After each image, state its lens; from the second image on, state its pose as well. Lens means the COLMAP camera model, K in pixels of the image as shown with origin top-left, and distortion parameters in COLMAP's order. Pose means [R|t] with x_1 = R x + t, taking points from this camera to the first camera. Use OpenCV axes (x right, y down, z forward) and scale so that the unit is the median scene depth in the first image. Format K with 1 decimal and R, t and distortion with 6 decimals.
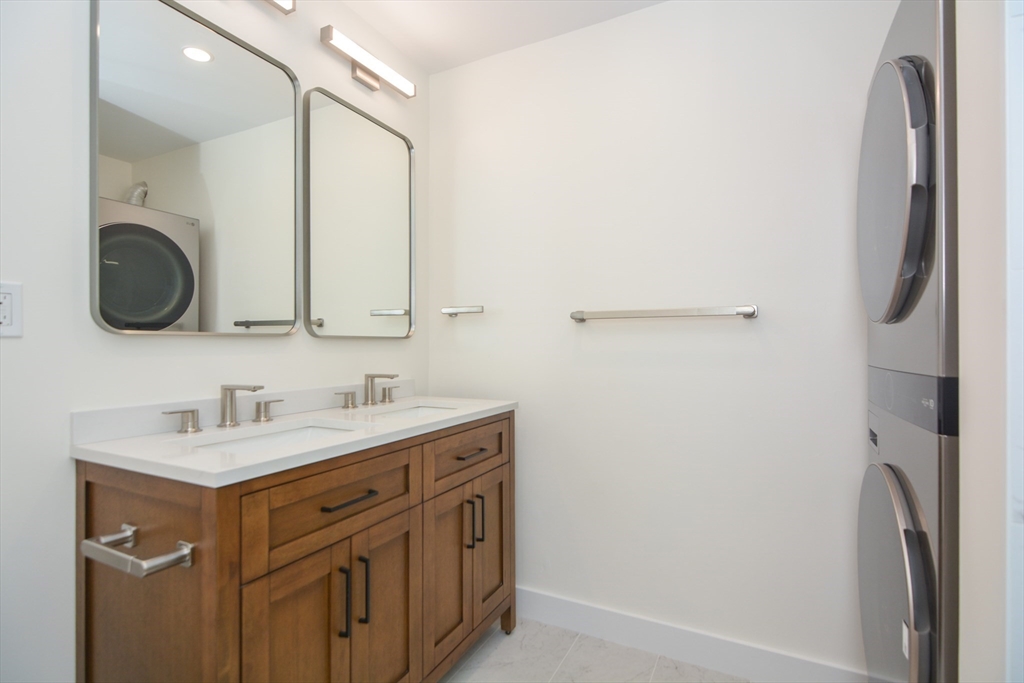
lens RADIAL K [[497.8, 0, 512.0], [0, 497.8, 341.5], [0, 0, 1]] dist [-0.000634, -0.000964]
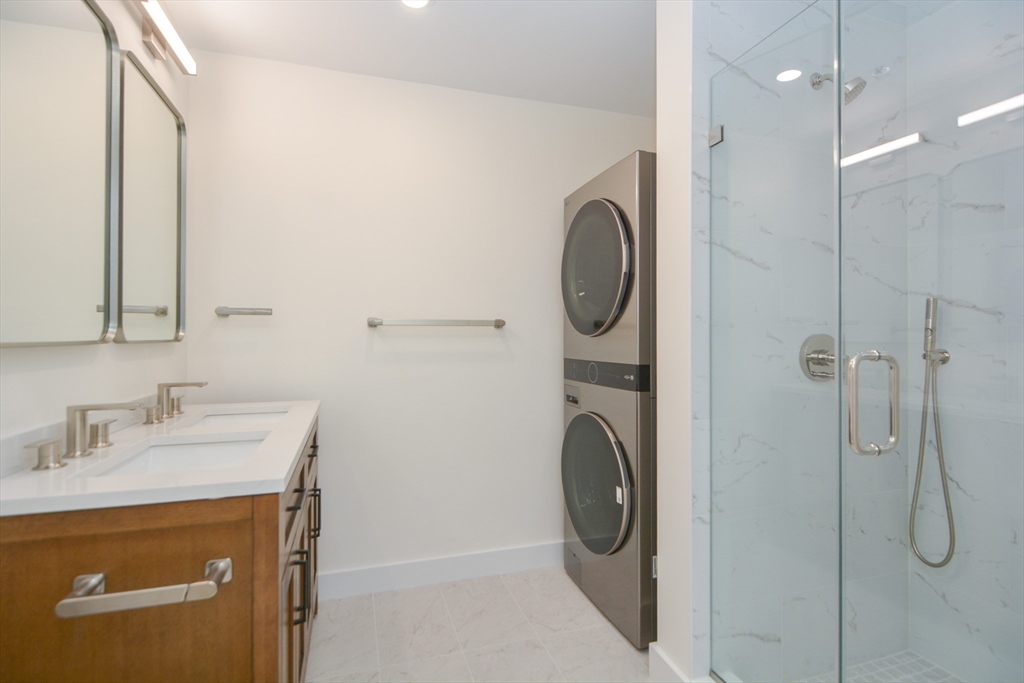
lens RADIAL K [[497.8, 0, 512.0], [0, 497.8, 341.5], [0, 0, 1]] dist [-0.000634, -0.000964]
pose [[0.698497, -0.002758, 0.715607, -0.611711], [-0.006254, 0.999931, 0.009959, -0.027052], [-0.715585, -0.011432, 0.698432, -0.061416]]
